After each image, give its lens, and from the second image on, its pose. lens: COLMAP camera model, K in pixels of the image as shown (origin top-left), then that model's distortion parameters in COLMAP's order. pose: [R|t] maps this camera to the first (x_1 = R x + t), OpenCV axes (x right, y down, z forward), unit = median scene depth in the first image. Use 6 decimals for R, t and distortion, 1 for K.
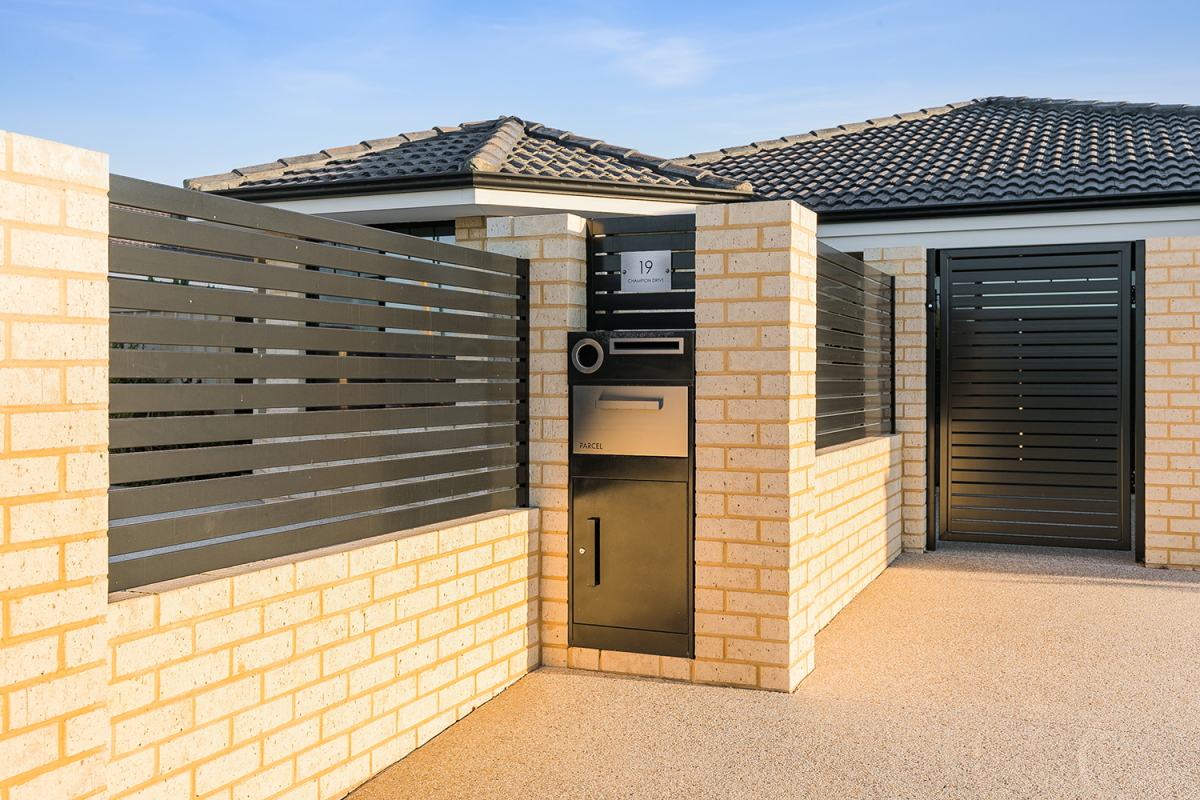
lens RADIAL K [[1204.9, 0, 599.4], [0, 1204.9, 390.5], [0, 0, 1]] dist [0.000888, 0.000000]
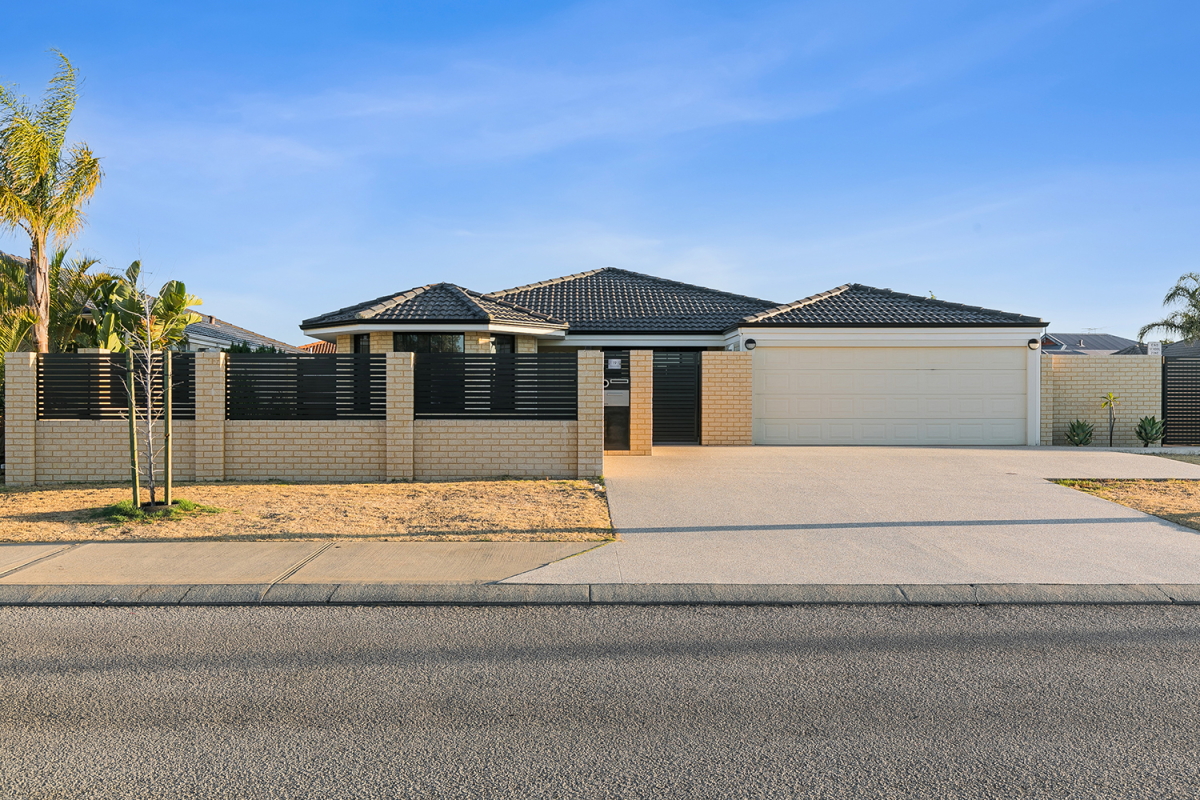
lens RADIAL K [[1035.3, 0, 600.1], [0, 1035.3, 403.9], [0, 0, 1]] dist [-0.001013, -0.000006]
pose [[0.914134, 0.002306, 0.405406, -1.505589], [0.002438, 0.999934, -0.011185, 0.085800], [-0.405405, 0.011213, 0.914068, -2.360496]]
